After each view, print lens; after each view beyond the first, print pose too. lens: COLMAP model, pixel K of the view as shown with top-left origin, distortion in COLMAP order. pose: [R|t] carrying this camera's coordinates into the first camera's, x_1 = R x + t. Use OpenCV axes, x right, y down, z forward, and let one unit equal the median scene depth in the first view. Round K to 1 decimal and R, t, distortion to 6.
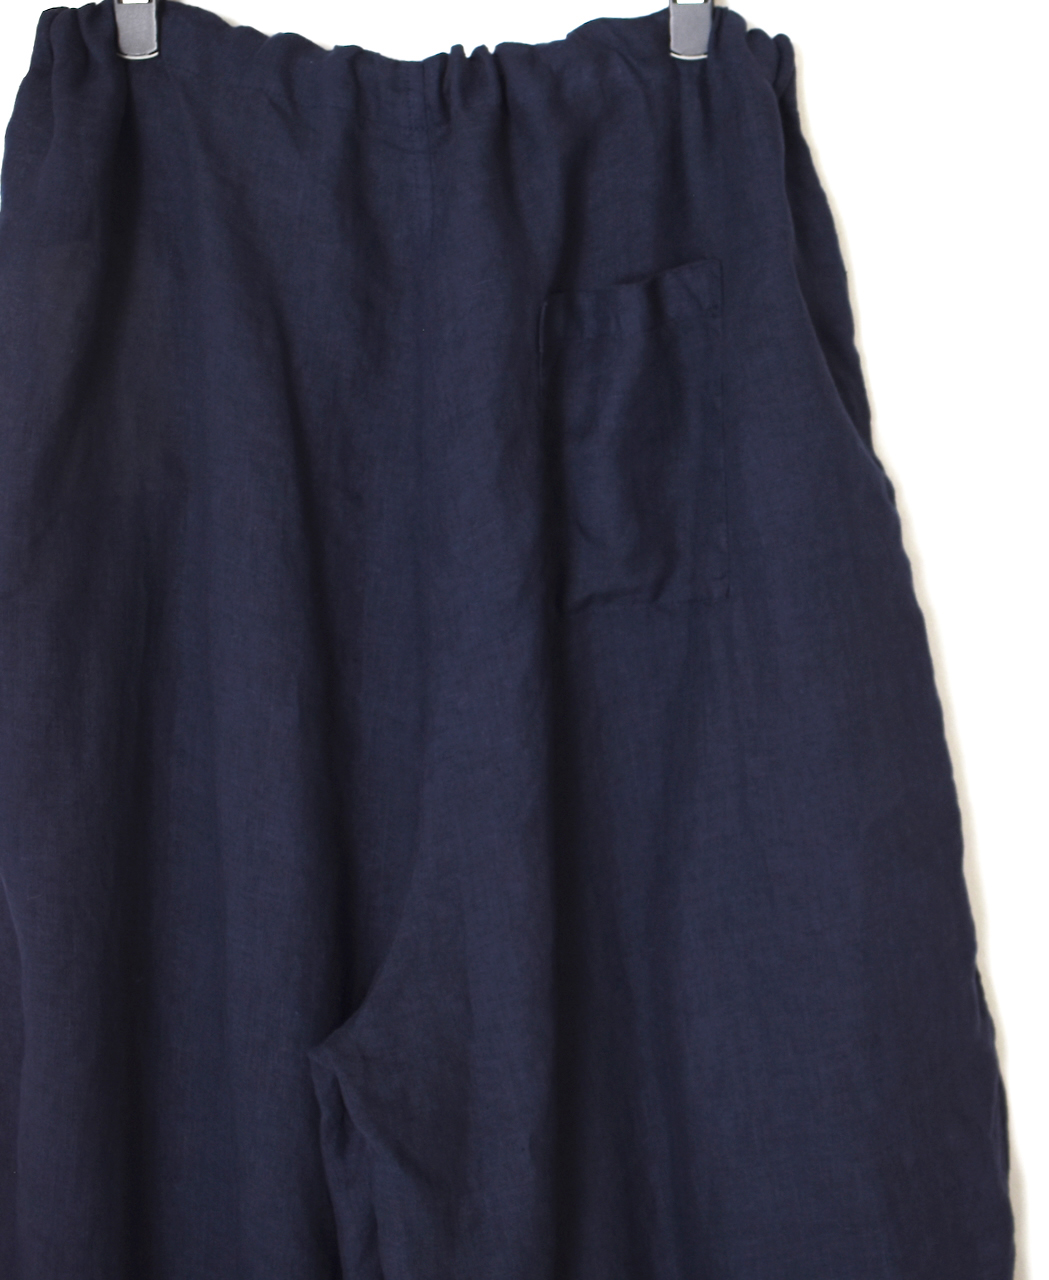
lens RADIAL K [[1412.0, 0, 524.6], [0, 1412.0, 612.5], [0, 0, 1]] dist [0.004144, 0.020155]
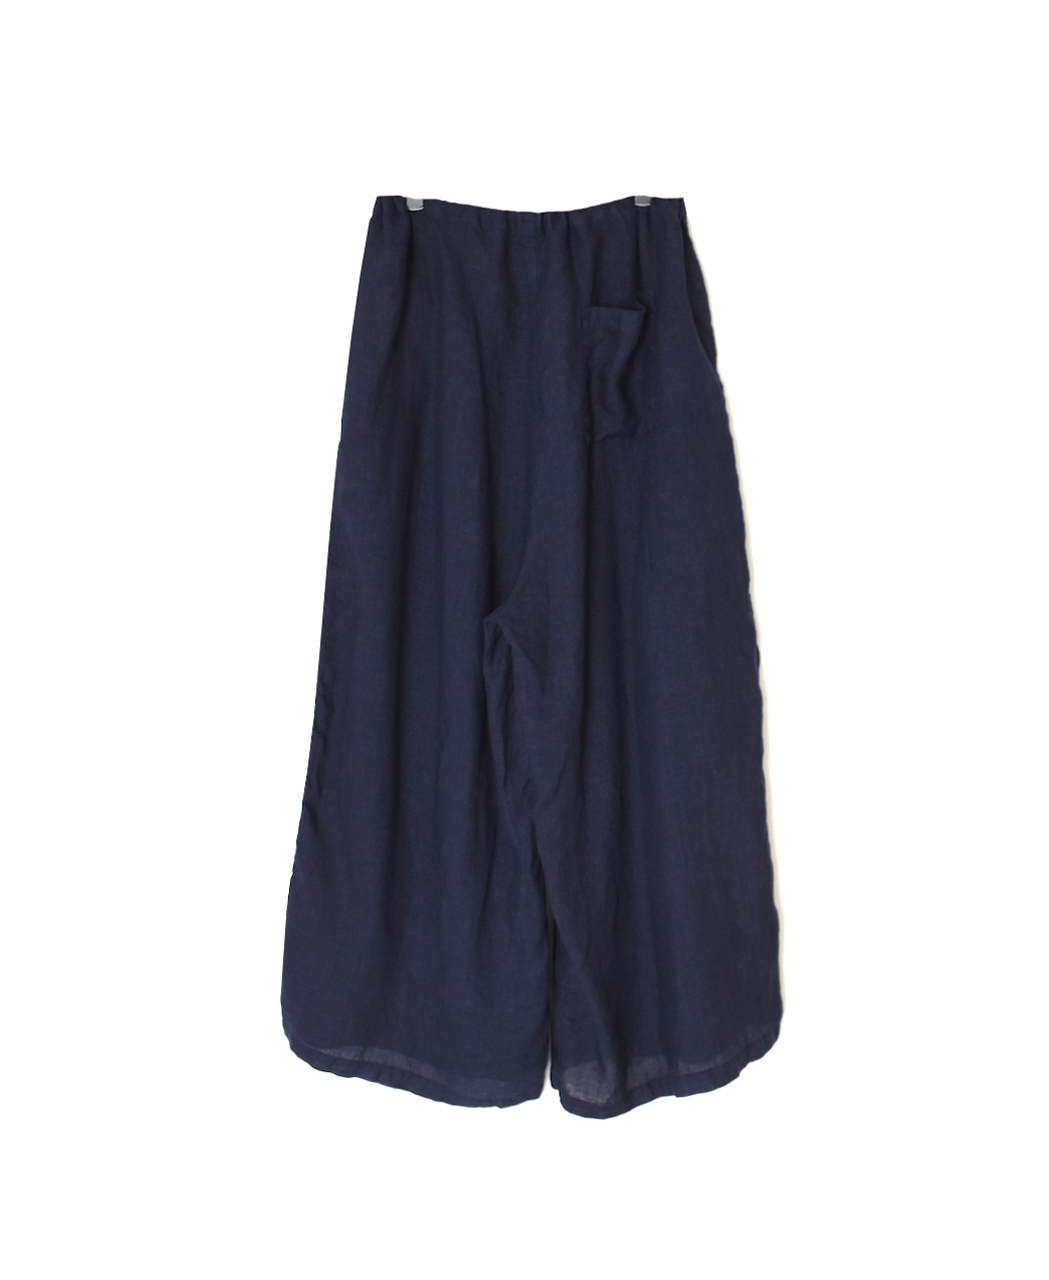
lens RADIAL K [[1412.0, 0, 524.6], [0, 1412.0, 612.5], [0, 0, 1]] dist [0.004144, 0.020155]
pose [[0.996894, -0.020138, 0.076133, -0.280946], [0.006976, 0.985533, 0.169342, -0.116780], [-0.078442, -0.168285, 0.982612, -1.462930]]
